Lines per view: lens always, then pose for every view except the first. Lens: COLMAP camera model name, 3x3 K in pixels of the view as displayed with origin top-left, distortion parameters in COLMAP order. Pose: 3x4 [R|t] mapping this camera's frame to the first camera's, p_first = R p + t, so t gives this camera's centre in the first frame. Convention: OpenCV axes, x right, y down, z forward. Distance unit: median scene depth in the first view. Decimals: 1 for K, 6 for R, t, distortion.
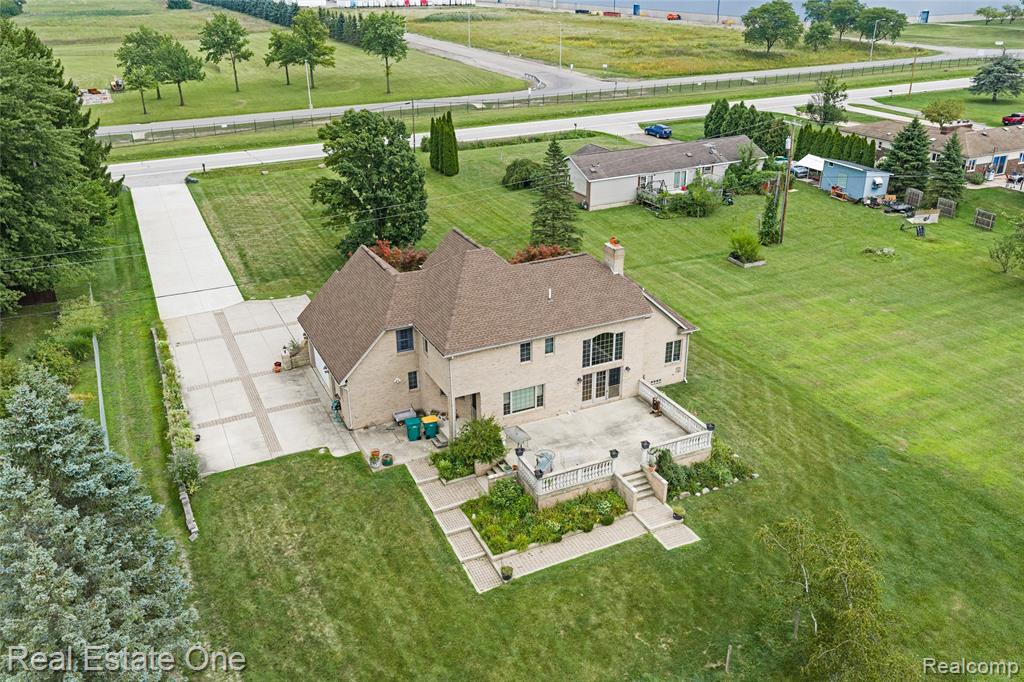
lens RADIAL K [[845.8, 0, 512.0], [0, 845.8, 341.0], [0, 0, 1]] dist [0.032520, -0.055493]
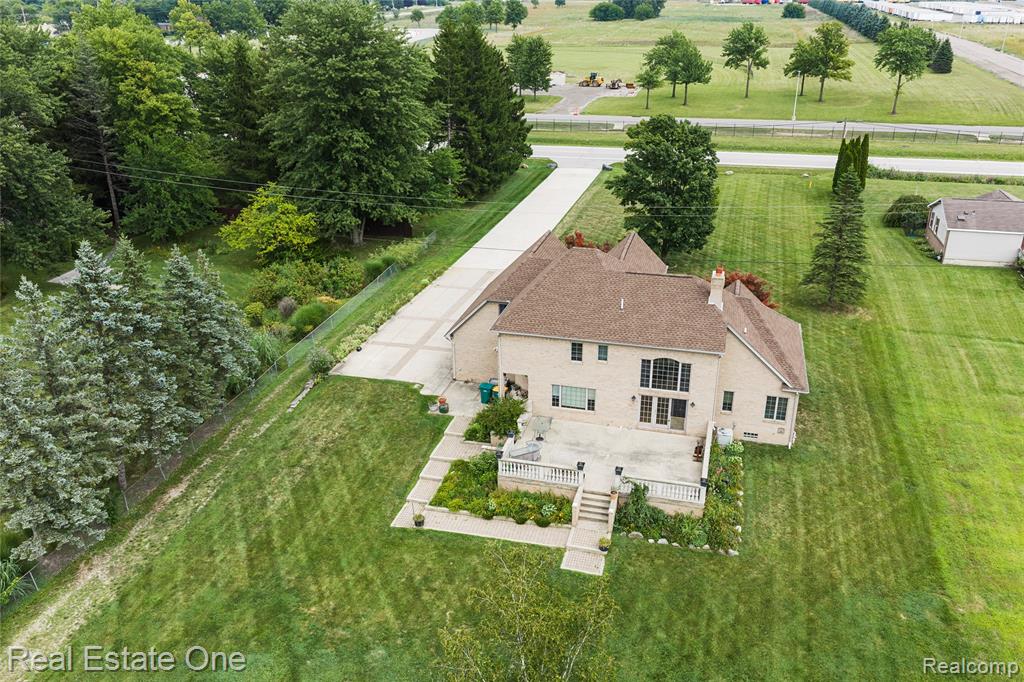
lens RADIAL K [[845.8, 0, 512.0], [0, 845.8, 341.0], [0, 0, 1]] dist [0.032520, -0.055493]
pose [[0.763462, 0.262093, -0.590283, 0.522659], [-0.268250, 0.960077, 0.079337, -0.055780], [0.587510, 0.097773, 0.803288, 0.121090]]
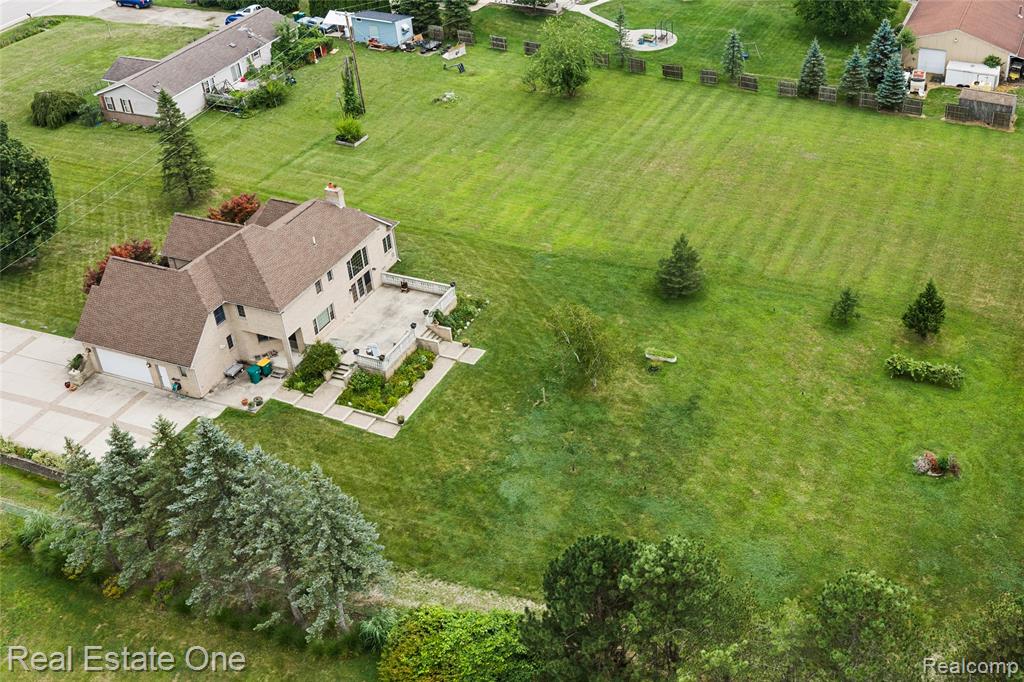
lens RADIAL K [[1153.4, 0, 690.6], [0, 1153.4, 214.9], [0, 0, 1]] dist [0.032305, -0.044307]
pose [[0.708841, -0.352351, 0.611059, -0.622926], [0.296350, 0.934896, 0.195311, -0.266828], [-0.640094, 0.042642, 0.767112, -0.788018]]
